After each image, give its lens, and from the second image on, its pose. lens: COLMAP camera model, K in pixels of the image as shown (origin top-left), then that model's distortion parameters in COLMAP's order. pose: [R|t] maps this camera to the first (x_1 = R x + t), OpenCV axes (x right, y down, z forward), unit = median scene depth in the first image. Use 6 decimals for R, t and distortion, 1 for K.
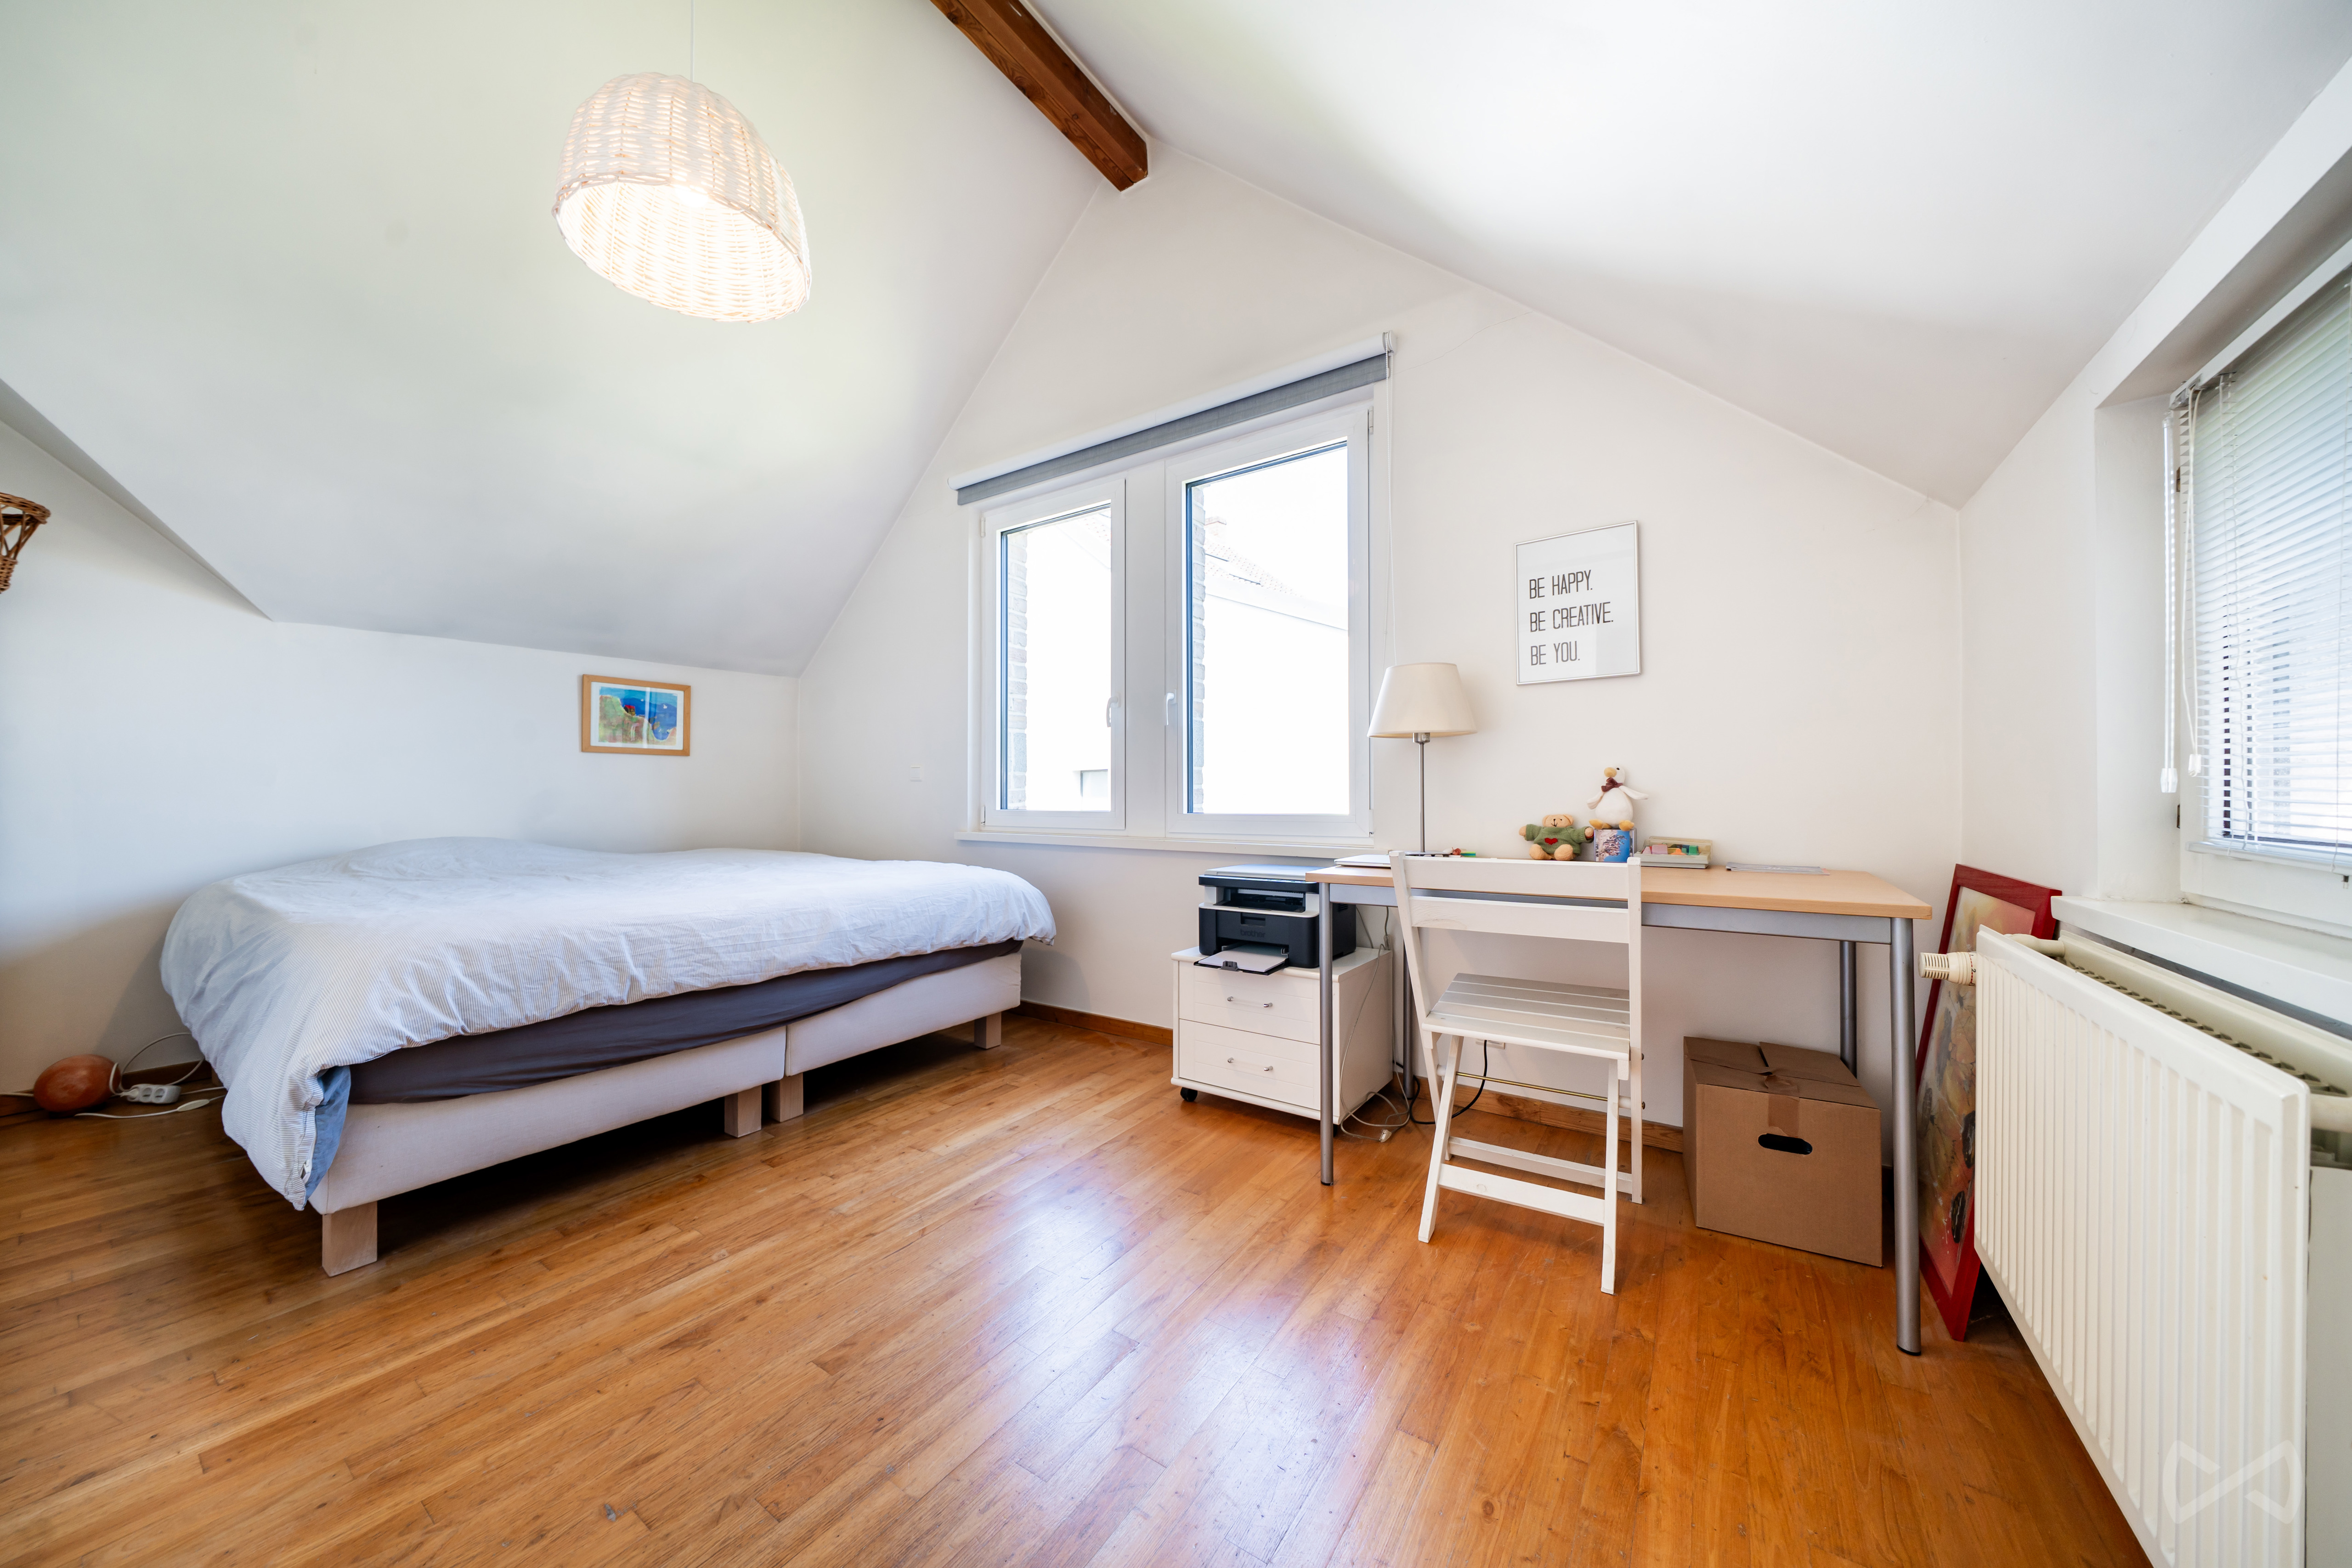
lens RADIAL K [[792.9, 0, 1182.0], [0, 792.9, 797.6], [0, 0, 1]] dist [-0.004950, -0.000194]
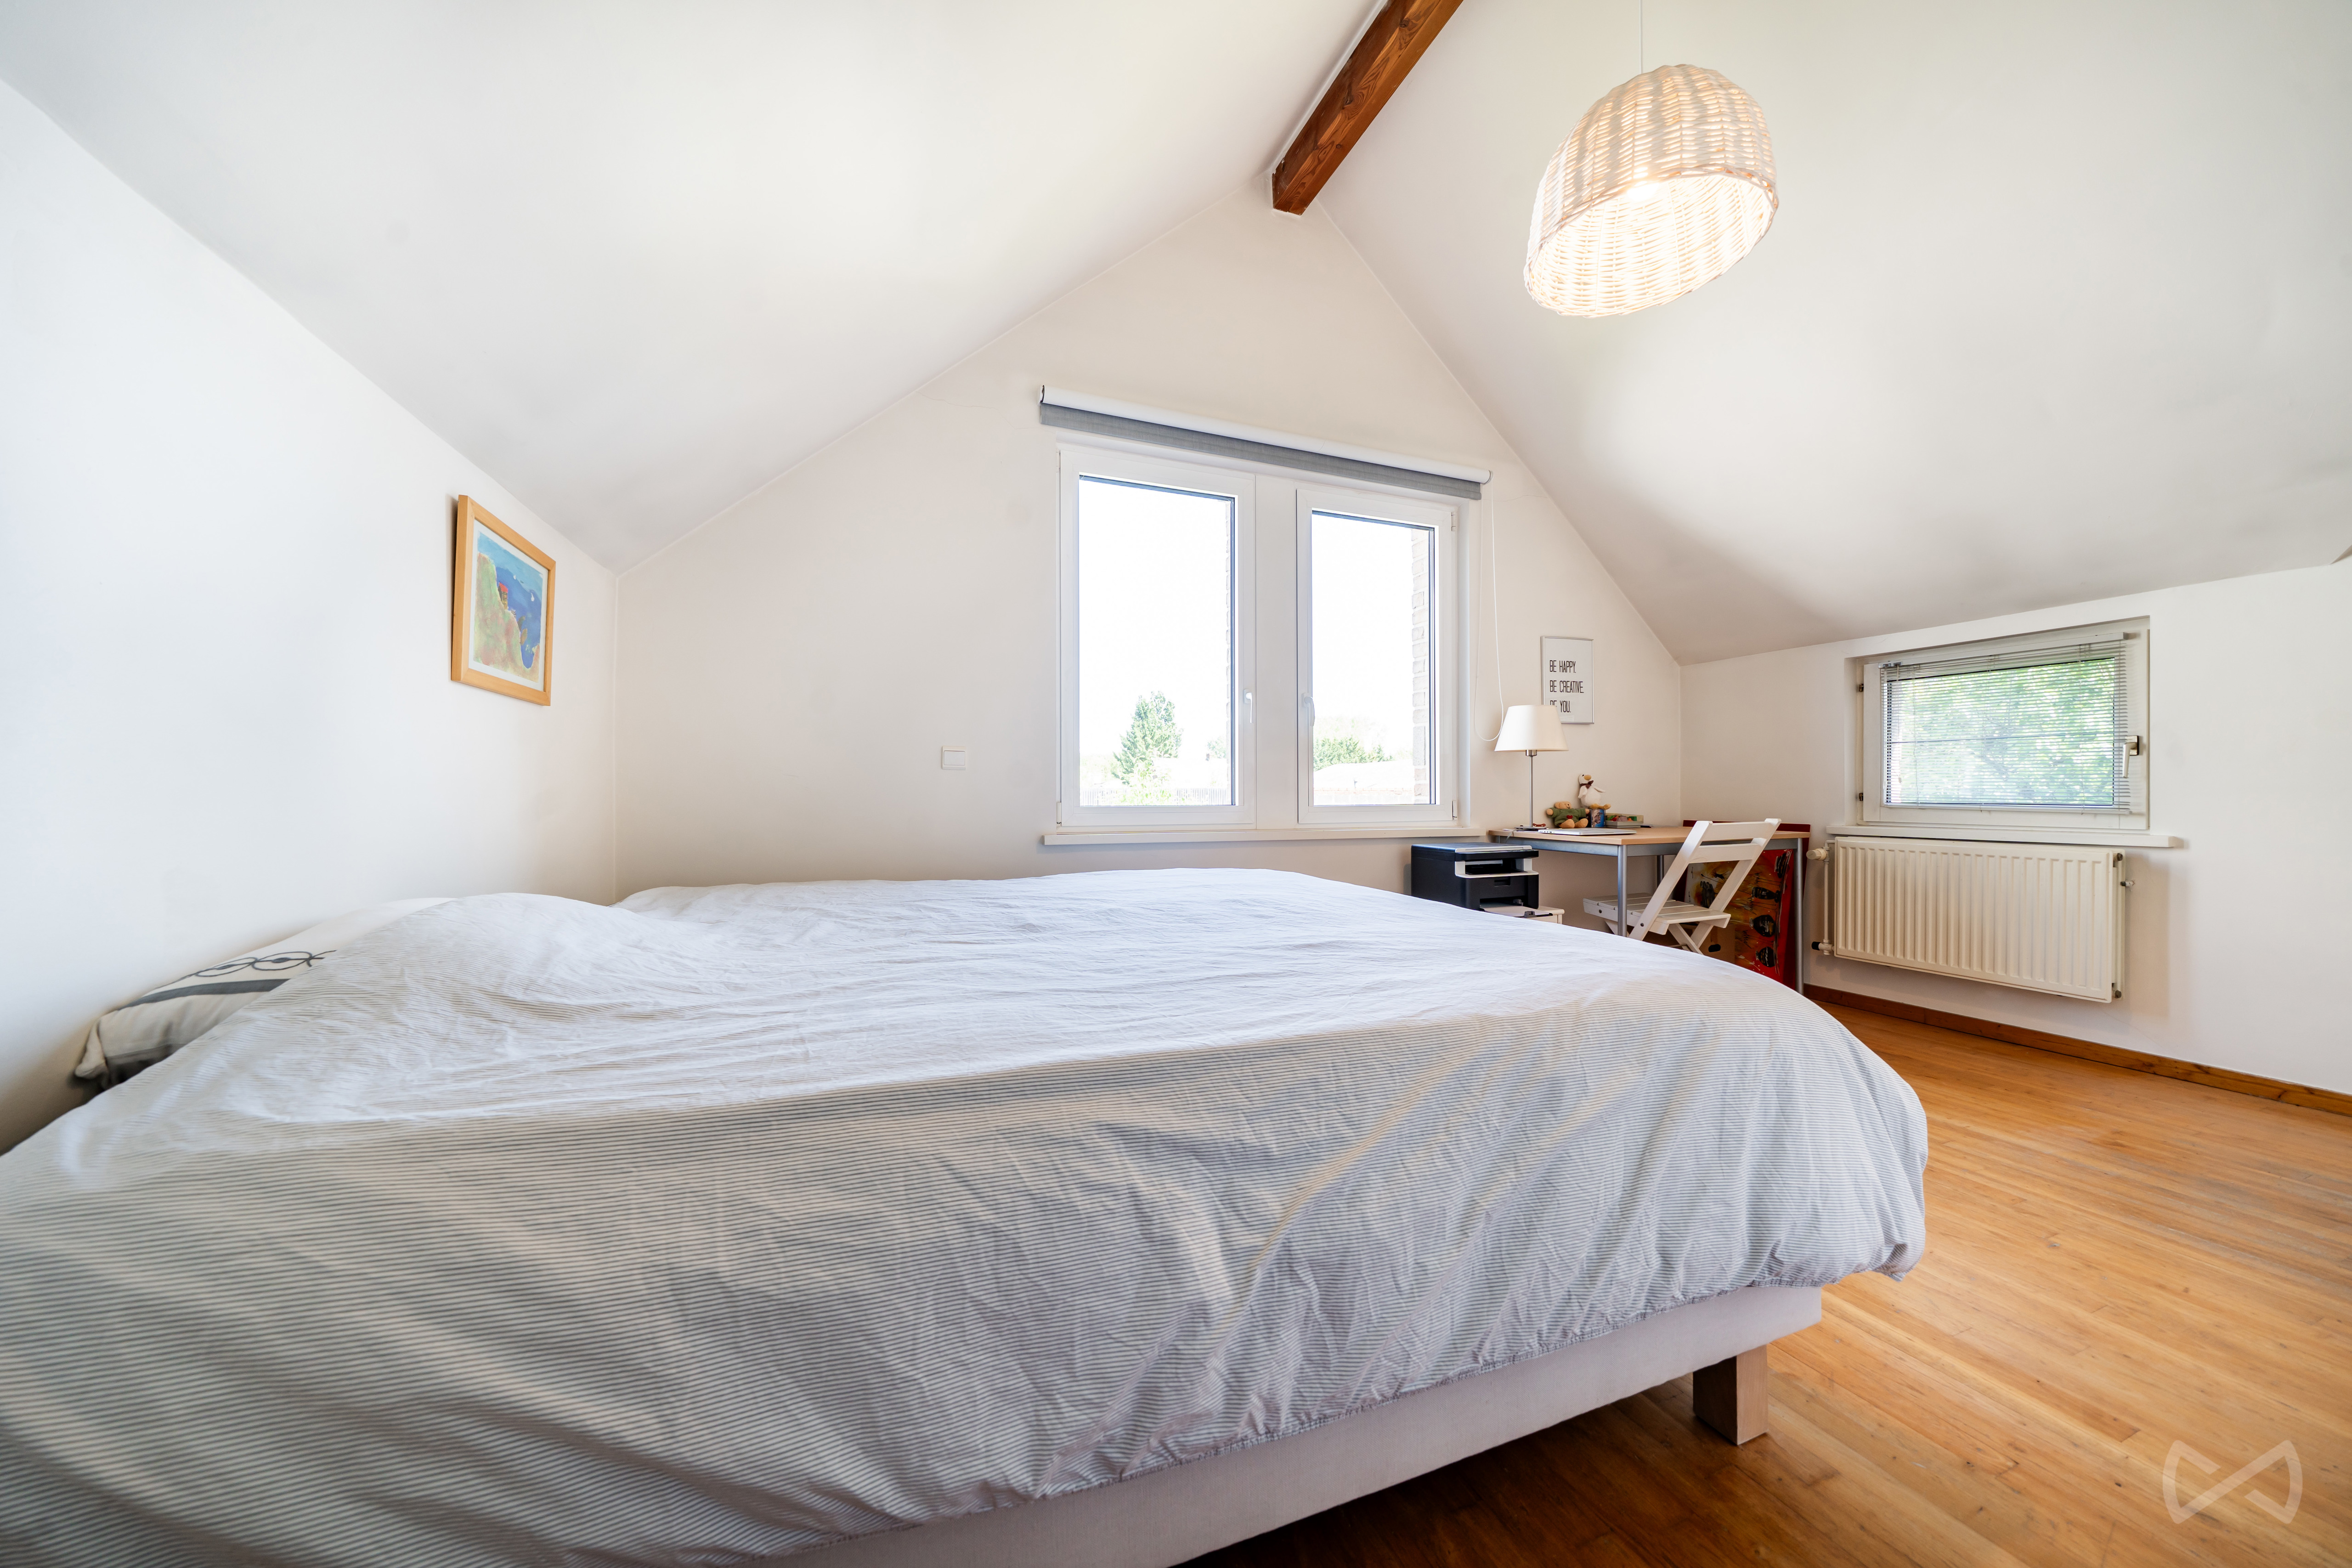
lens RADIAL K [[792.9, 0, 1179.2], [0, 792.9, 784.3], [0, 0, 1]] dist [-0.004950, -0.000194]
pose [[0.572011, 0.006453, 0.820220, -1.228371], [-0.001930, 0.999977, -0.006521, -0.002545], [-0.820244, 0.002147, 0.572010, 0.623212]]
